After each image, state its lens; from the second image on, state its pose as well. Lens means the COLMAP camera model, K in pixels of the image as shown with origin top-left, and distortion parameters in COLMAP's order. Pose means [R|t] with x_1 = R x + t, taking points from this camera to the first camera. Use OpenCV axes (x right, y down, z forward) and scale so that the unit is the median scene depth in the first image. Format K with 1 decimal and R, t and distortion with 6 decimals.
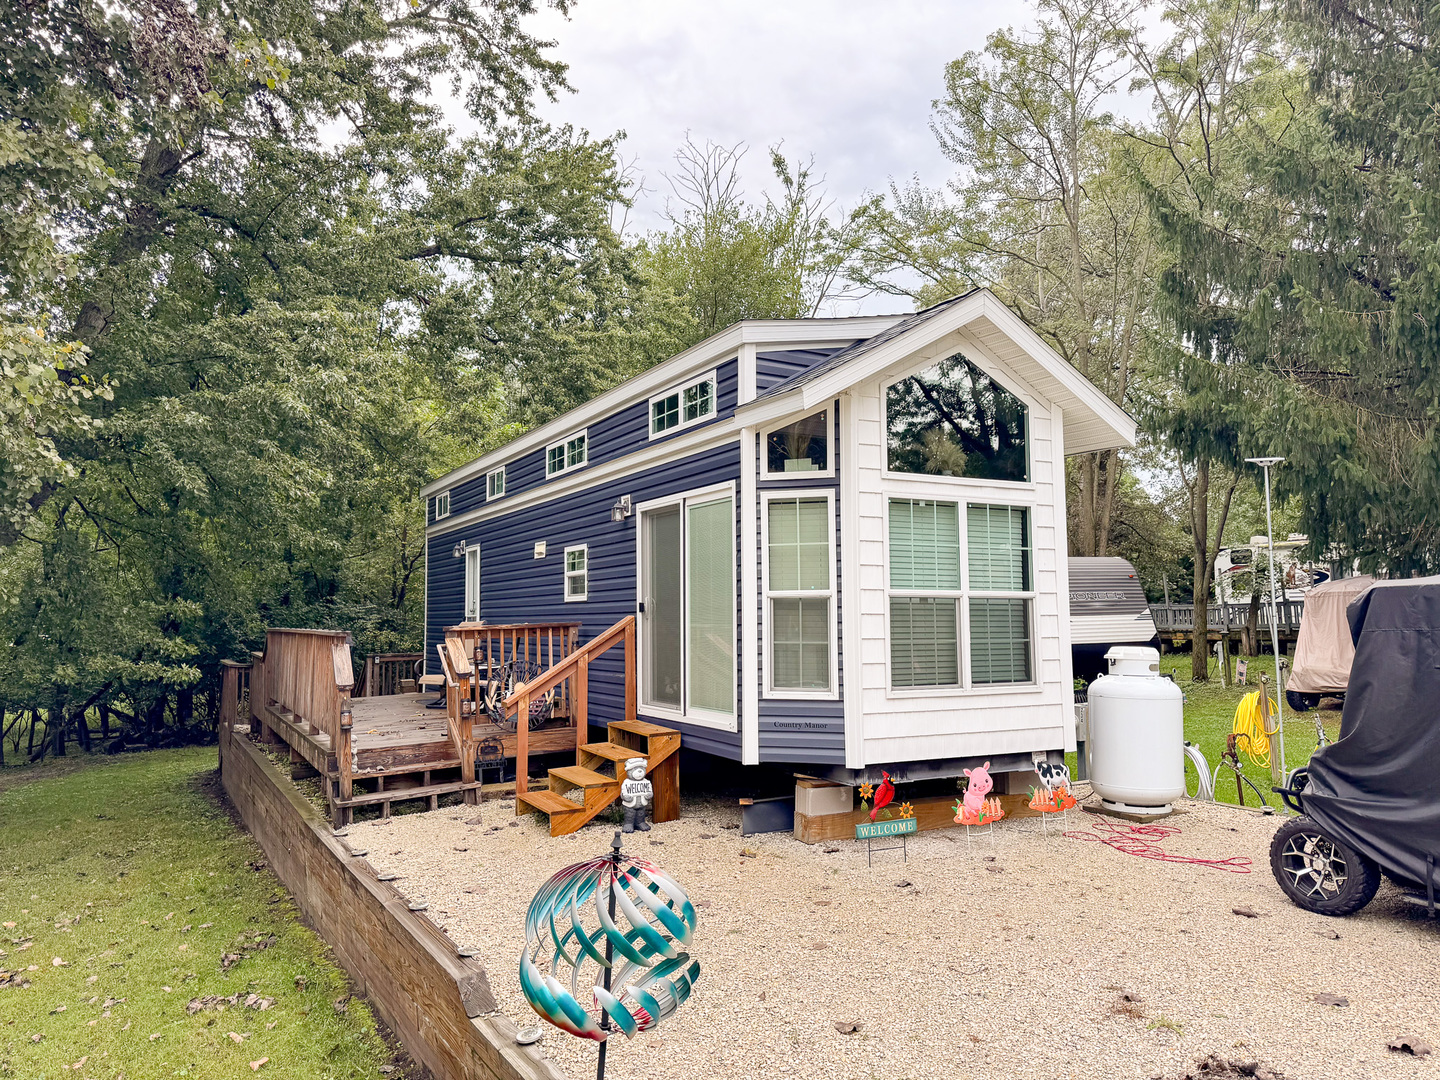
lens RADIAL K [[1019.0, 0, 720.0], [0, 1019.0, 540.0], [0, 0, 1]] dist [0.072252, -0.083089]
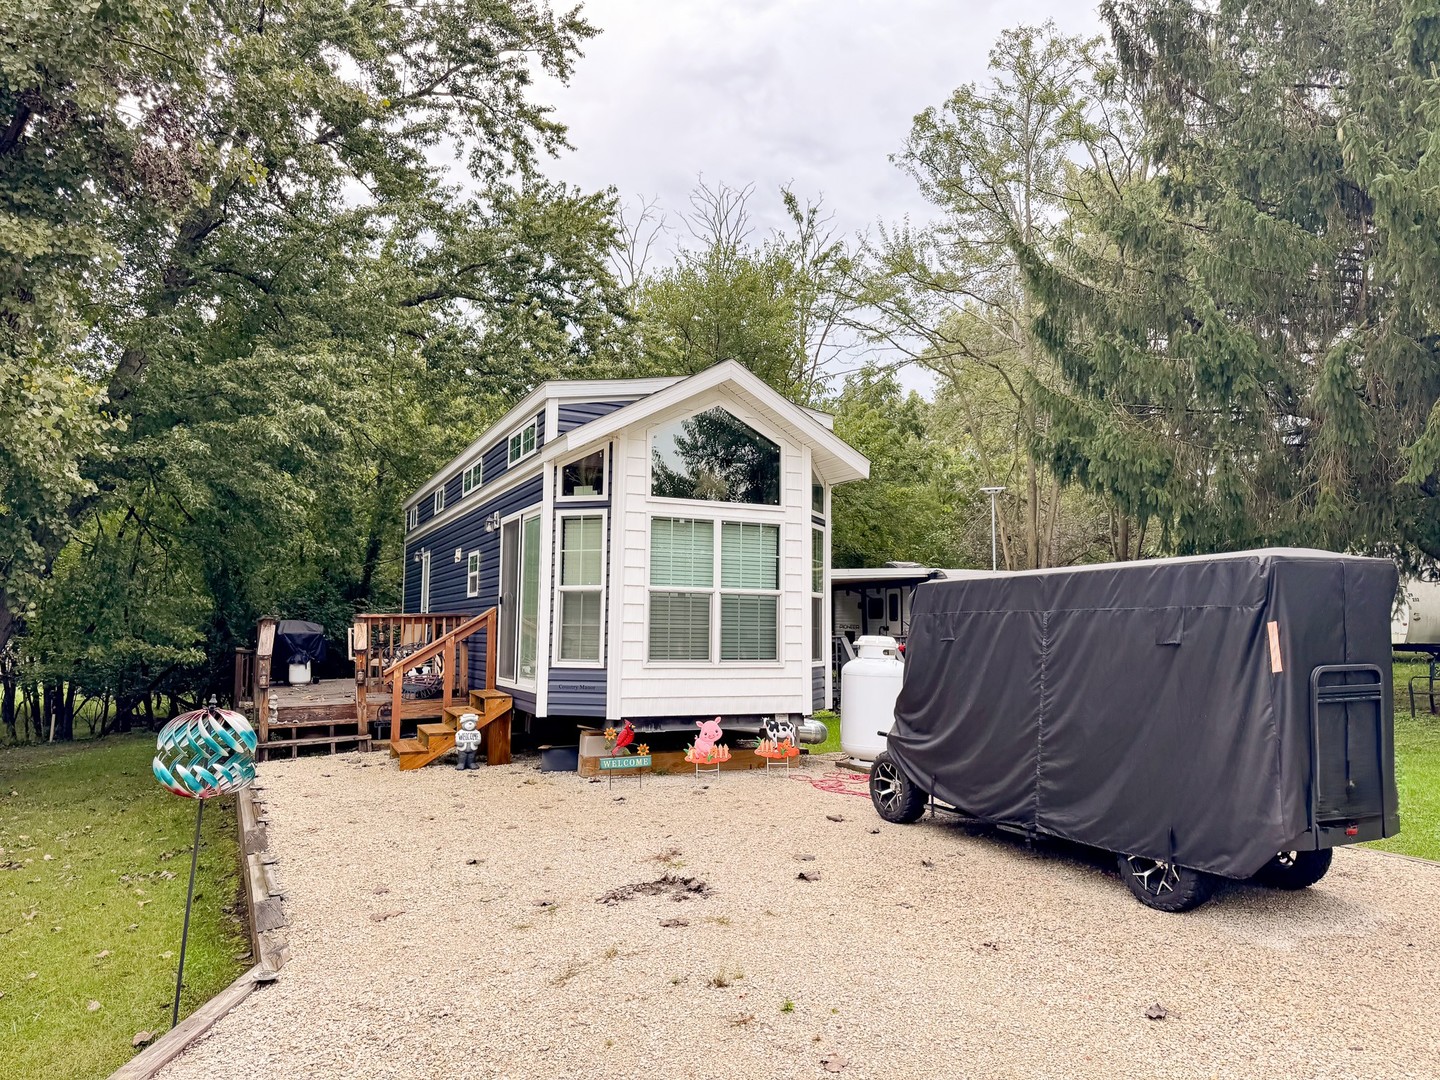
lens RADIAL K [[1012.8, 0, 726.8], [0, 1012.8, 538.4], [0, 0, 1]] dist [0.079375, -0.107648]
pose [[0.997565, 0.011305, -0.068814, 0.264344], [-0.012370, 0.999810, -0.015081, 0.004288], [0.068630, 0.015895, 0.997516, -0.221161]]
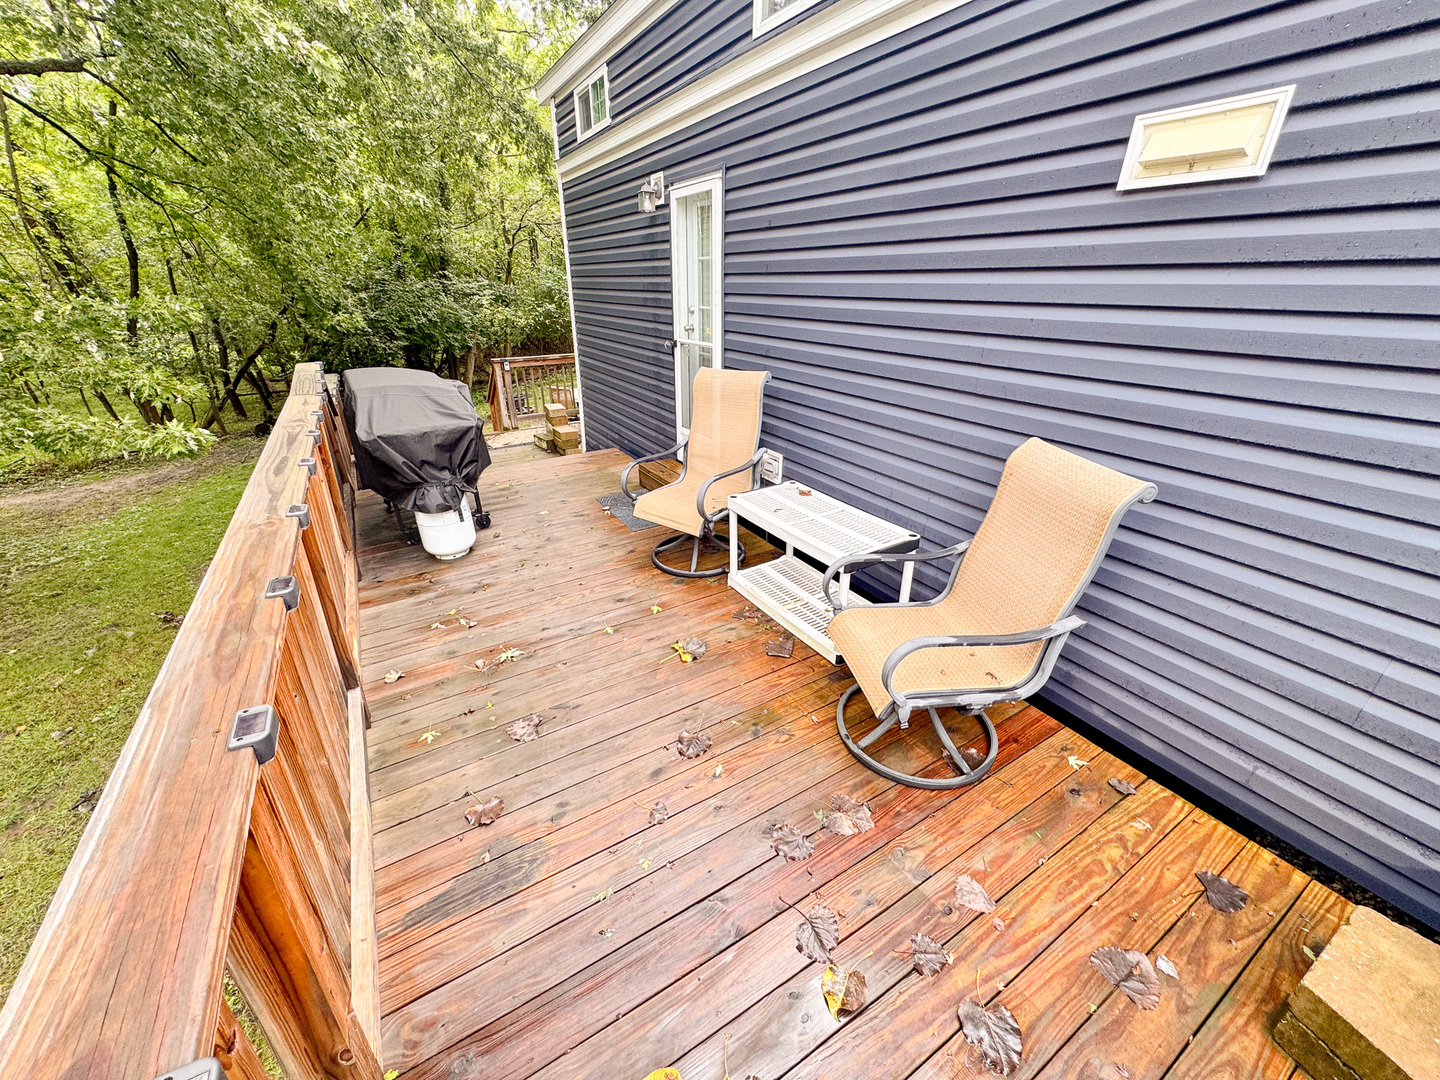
lens RADIAL K [[578.8, 0, 720.0], [0, 578.8, 540.0], [0, 0, 1]] dist [-0.004906, -0.000586]
pose [[0.999344, -0.003947, 0.035989, -0.340813], [-0.013673, 0.879279, 0.476111, 0.033808], [-0.033523, -0.476291, 0.878648, 0.985018]]
